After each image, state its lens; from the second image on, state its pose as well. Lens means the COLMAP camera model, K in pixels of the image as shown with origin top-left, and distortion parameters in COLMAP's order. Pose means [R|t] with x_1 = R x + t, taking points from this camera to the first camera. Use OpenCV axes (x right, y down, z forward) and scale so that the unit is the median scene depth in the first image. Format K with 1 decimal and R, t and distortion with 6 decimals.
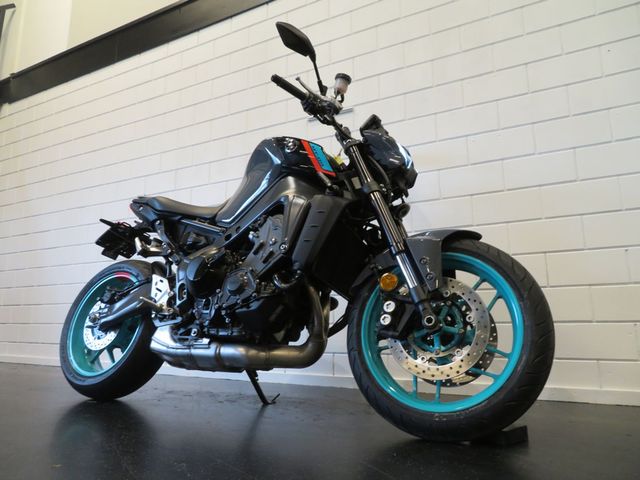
lens RADIAL K [[455.0, 0, 312.5], [0, 455.0, 238.2], [0, 0, 1]] dist [0.001434, -0.001726]
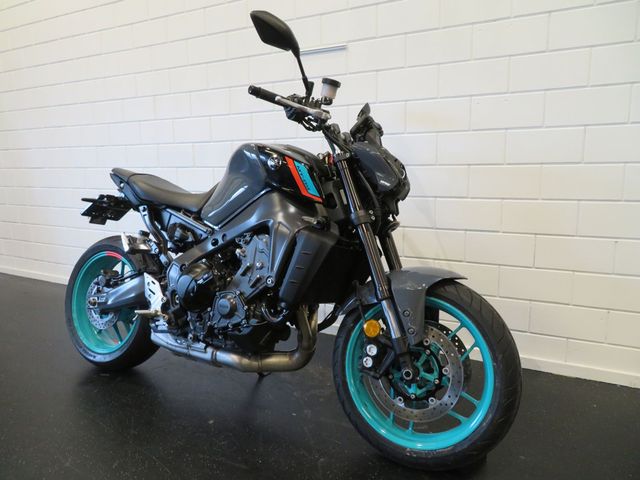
lens RADIAL K [[455.0, 0, 312.5], [0, 455.0, 238.2], [0, 0, 1]] dist [0.001434, -0.001726]
pose [[0.999928, -0.011897, 0.001538, 0.026929], [0.010647, 0.939182, 0.343254, -0.378135], [-0.005529, -0.343213, 0.939241, 0.080517]]
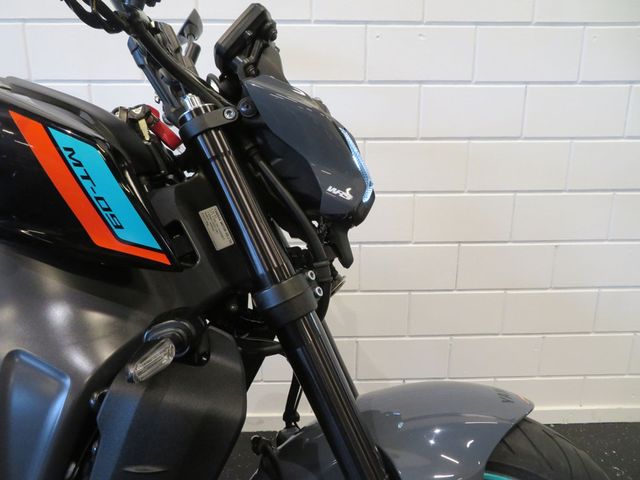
lens RADIAL K [[455.0, 0, 312.5], [0, 455.0, 238.2], [0, 0, 1]] dist [0.001434, -0.001726]
pose [[0.867379, -0.111122, 0.485084, -0.010189], [-0.096594, 0.918619, 0.383155, -0.263828], [-0.488184, -0.379197, 0.786057, 0.707514]]
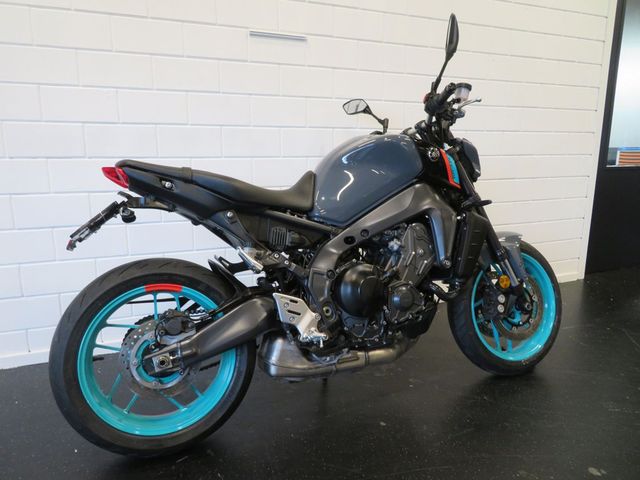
lens RADIAL K [[455.0, 0, 312.5], [0, 455.0, 238.2], [0, 0, 1]] dist [0.001434, -0.001726]
pose [[0.625946, -0.146158, 0.766047, -1.014923], [-0.147766, 0.942260, 0.300520, -0.293659], [-0.765739, -0.301305, 0.568207, 0.586489]]
